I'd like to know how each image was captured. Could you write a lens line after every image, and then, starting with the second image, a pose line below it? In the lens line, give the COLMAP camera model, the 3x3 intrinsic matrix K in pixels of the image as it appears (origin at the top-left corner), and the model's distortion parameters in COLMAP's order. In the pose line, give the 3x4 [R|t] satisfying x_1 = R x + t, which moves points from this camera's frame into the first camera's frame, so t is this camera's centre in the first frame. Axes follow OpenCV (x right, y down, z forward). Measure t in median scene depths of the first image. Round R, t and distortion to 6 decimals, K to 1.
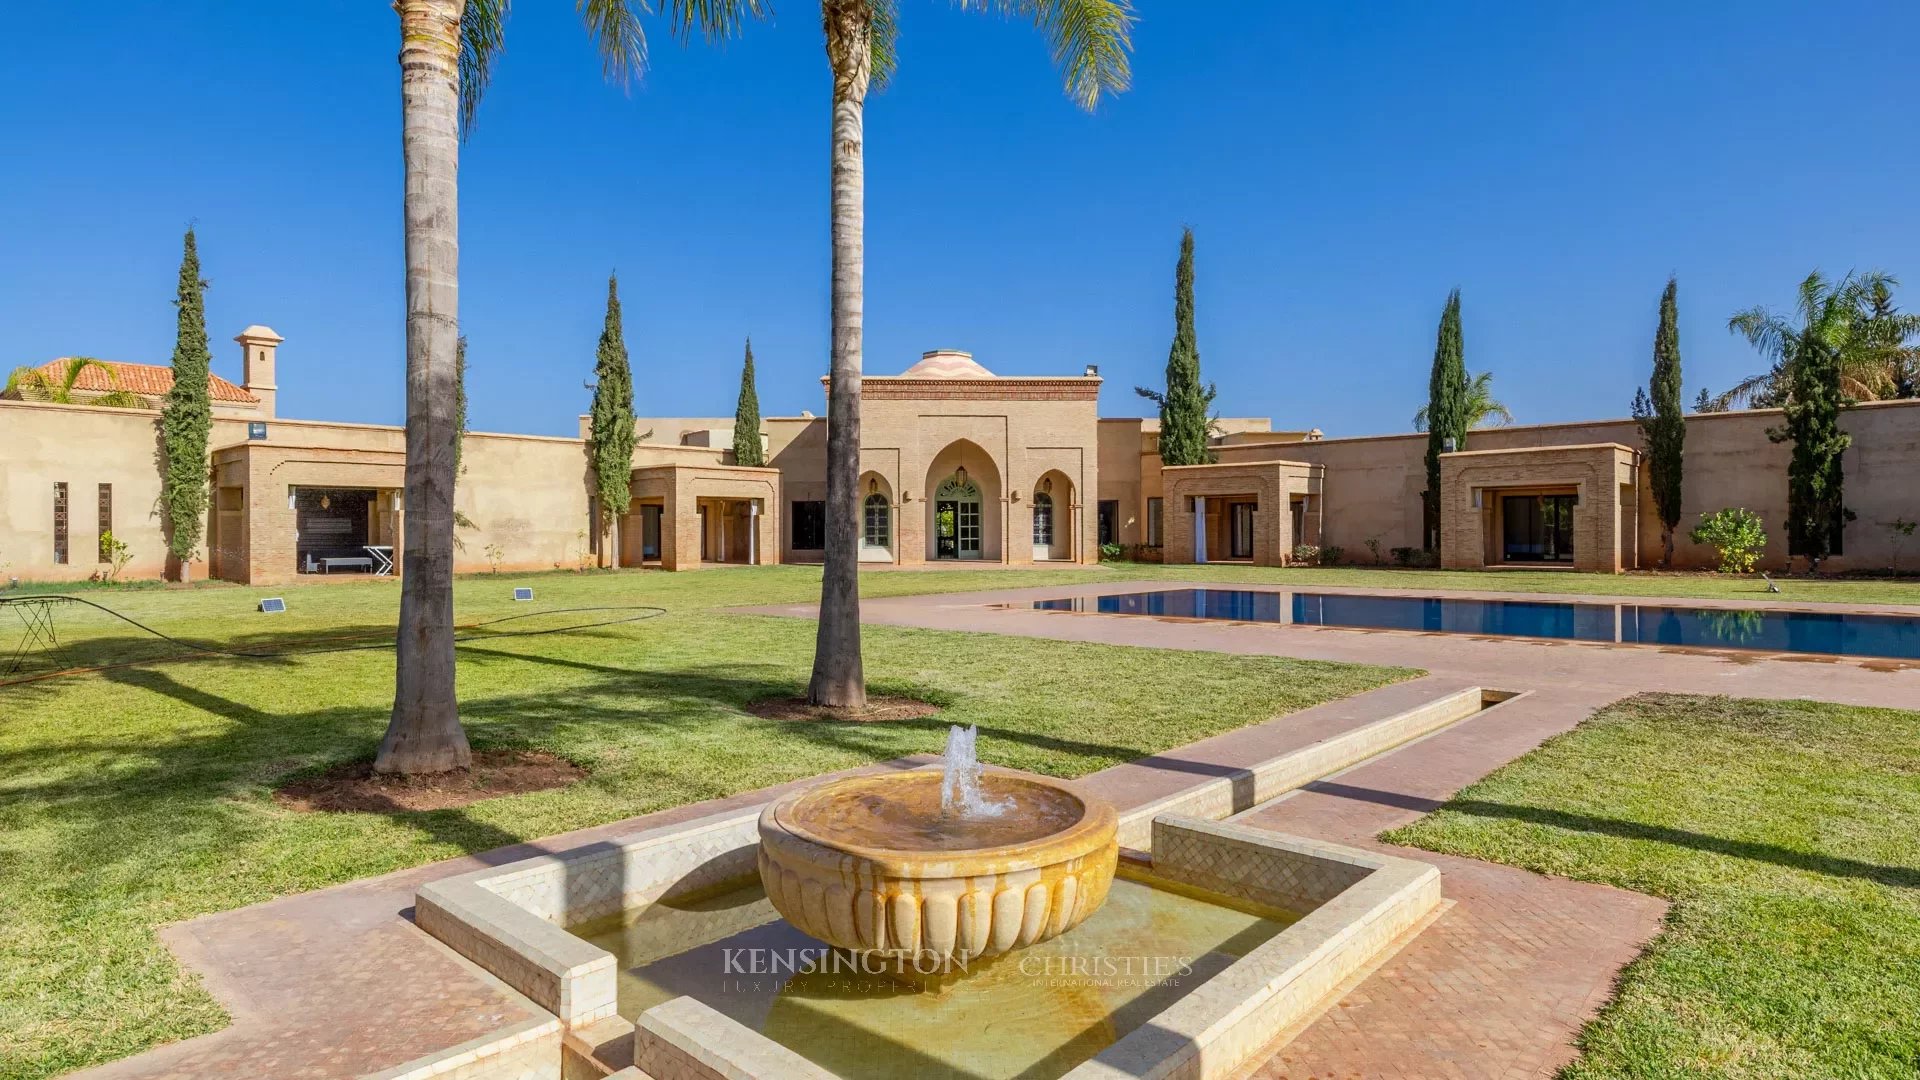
lens RADIAL K [[1043.3, 0, 955.8], [0, 1043.3, 502.0], [0, 0, 1]] dist [0.001771, 0.000040]
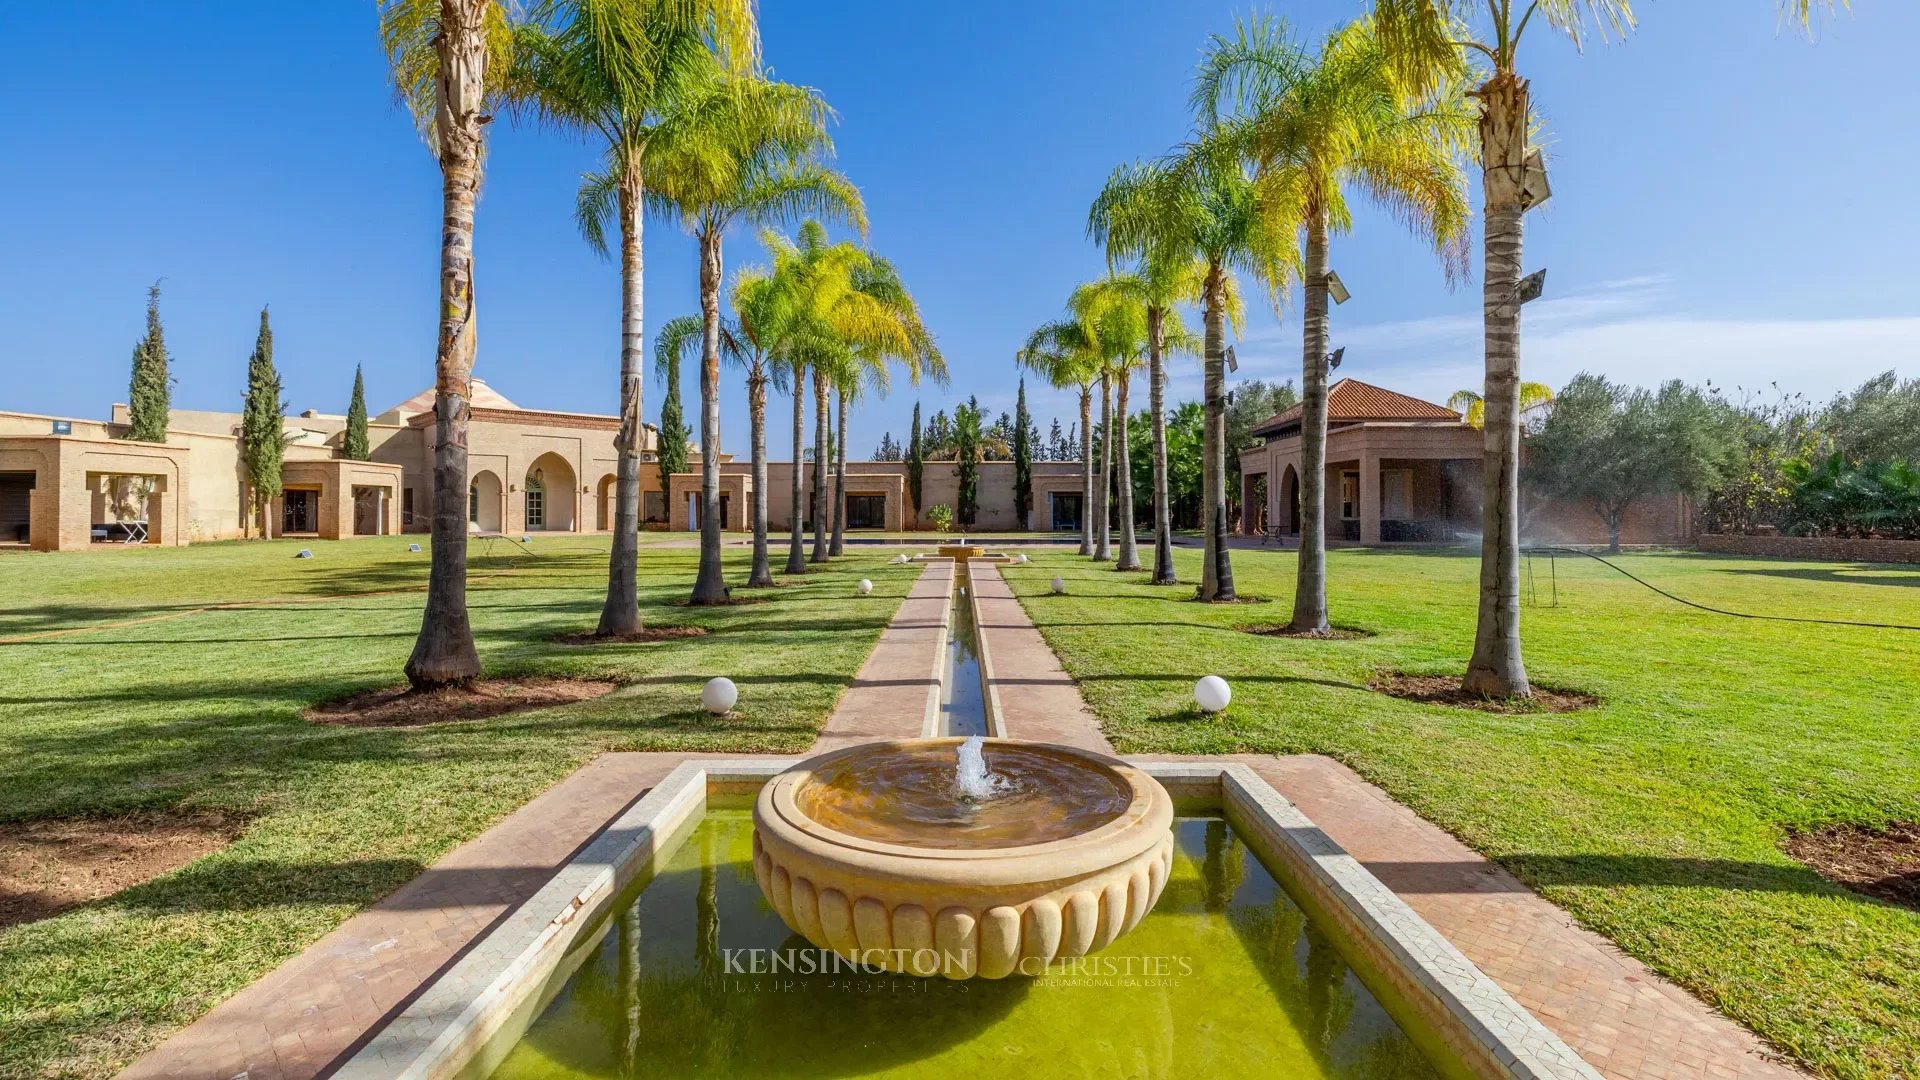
lens RADIAL K [[813.4, 0, 951.0], [0, 813.4, 496.4], [0, 0, 1]] dist [0.000234, 0.000082]
pose [[0.744128, 0.018697, 0.667776, -0.364135], [-0.023644, 0.999719, -0.001644, -0.006412], [-0.667619, -0.014565, 0.744361, -0.297750]]
